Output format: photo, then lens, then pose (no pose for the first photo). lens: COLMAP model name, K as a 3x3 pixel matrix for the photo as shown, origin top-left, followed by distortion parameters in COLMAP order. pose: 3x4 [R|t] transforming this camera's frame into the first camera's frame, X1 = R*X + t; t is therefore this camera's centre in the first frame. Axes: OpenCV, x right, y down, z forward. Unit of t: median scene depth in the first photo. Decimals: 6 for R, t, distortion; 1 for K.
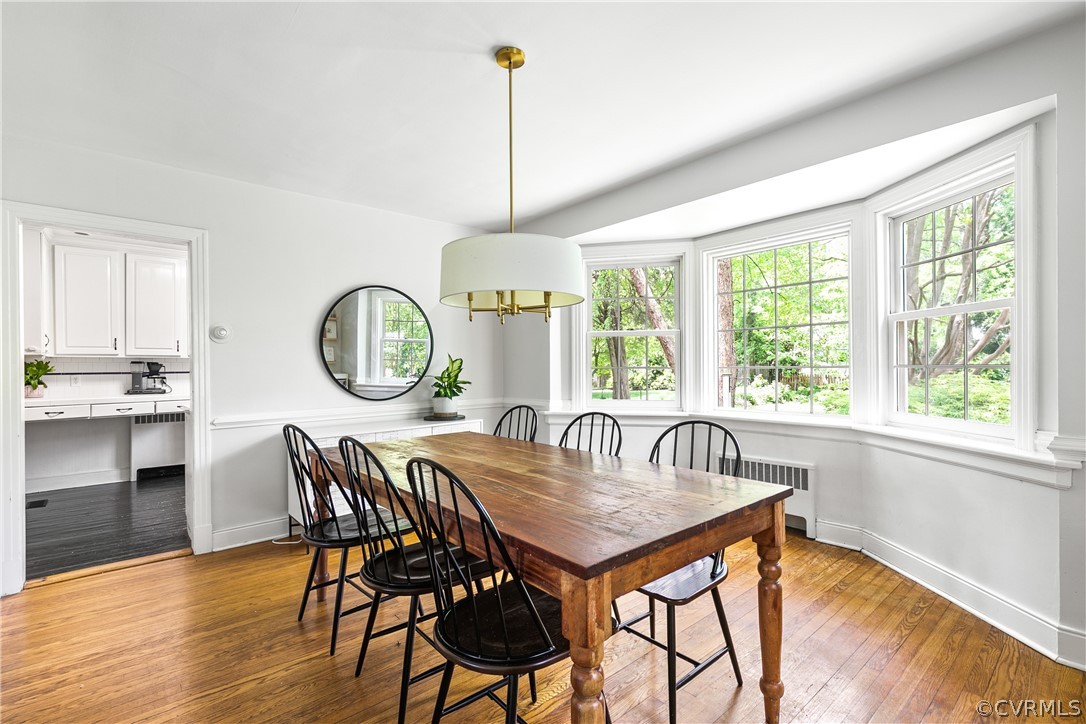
lens RADIAL K [[497.1, 0, 546.8], [0, 497.1, 364.1], [0, 0, 1]] dist [0.010702, -0.000303]
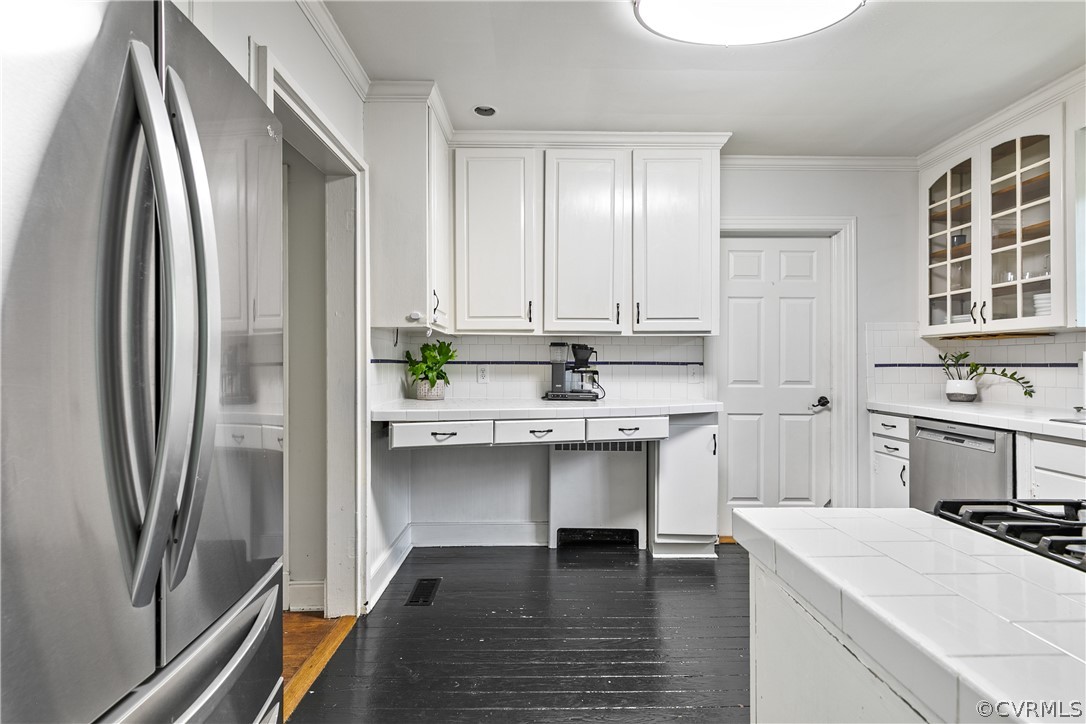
lens RADIAL K [[497.1, 0, 540.1], [0, 497.1, 355.0], [0, 0, 1]] dist [0.010702, -0.000303]
pose [[0.759696, 0.003590, -0.650268, -0.467287], [-0.006233, 0.999979, -0.001762, 0.010027], [0.650248, 0.005392, 0.759703, 0.557377]]
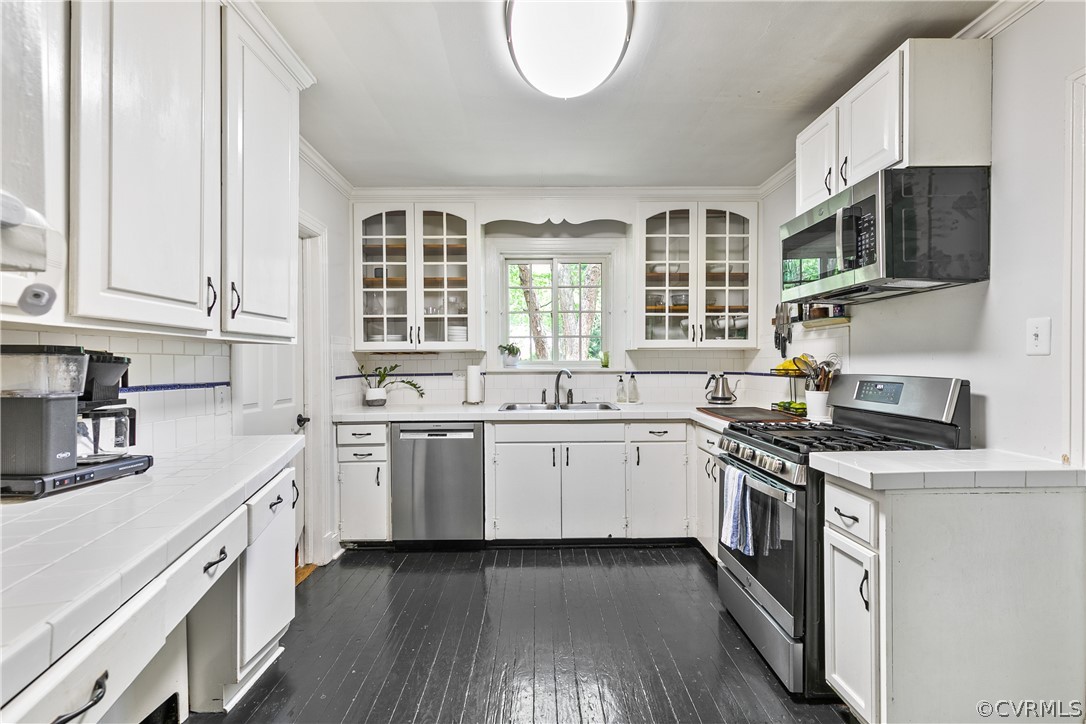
lens RADIAL K [[497.1, 0, 543.0], [0, 497.1, 368.6], [0, 0, 1]] dist [0.010702, -0.000303]
pose [[0.640262, -0.002389, 0.768153, -0.857029], [-0.004345, 0.999968, 0.006732, 0.002291], [-0.768144, -0.007648, 0.640231, 0.690911]]
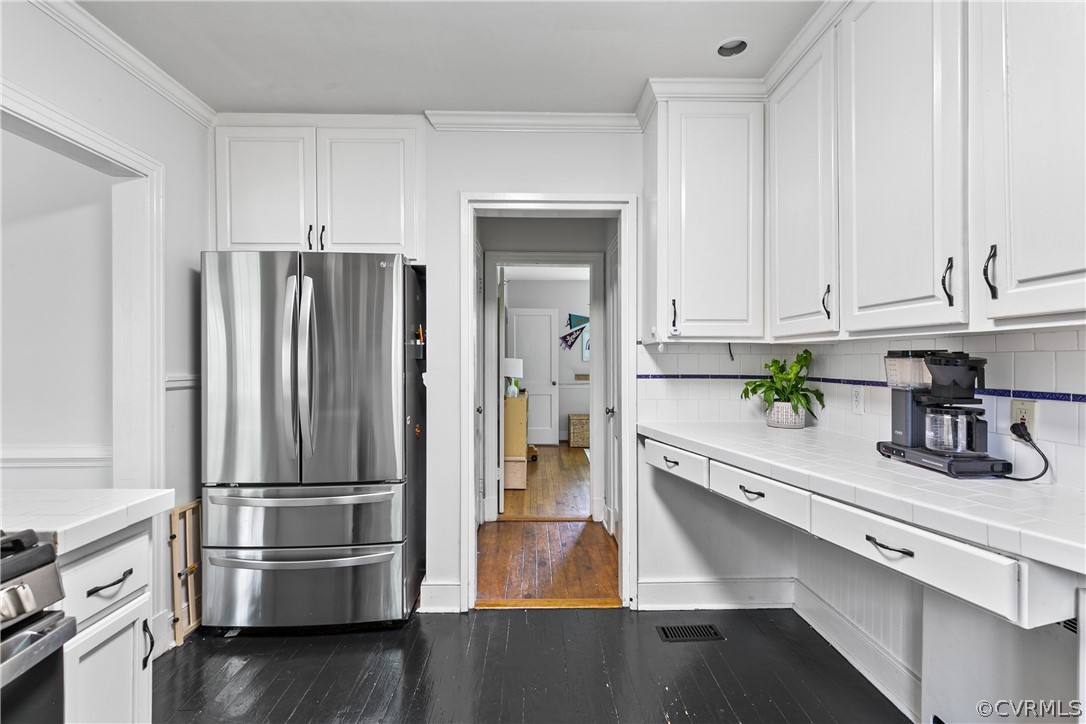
lens RADIAL K [[497.1, 0, 544.5], [0, 497.1, 360.8], [0, 0, 1]] dist [0.010702, -0.000303]
pose [[-0.647874, 0.009572, -0.761688, -0.453819], [0.007379, 0.999953, 0.006290, -0.002442], [0.761712, -0.001545, -0.647914, 1.031231]]
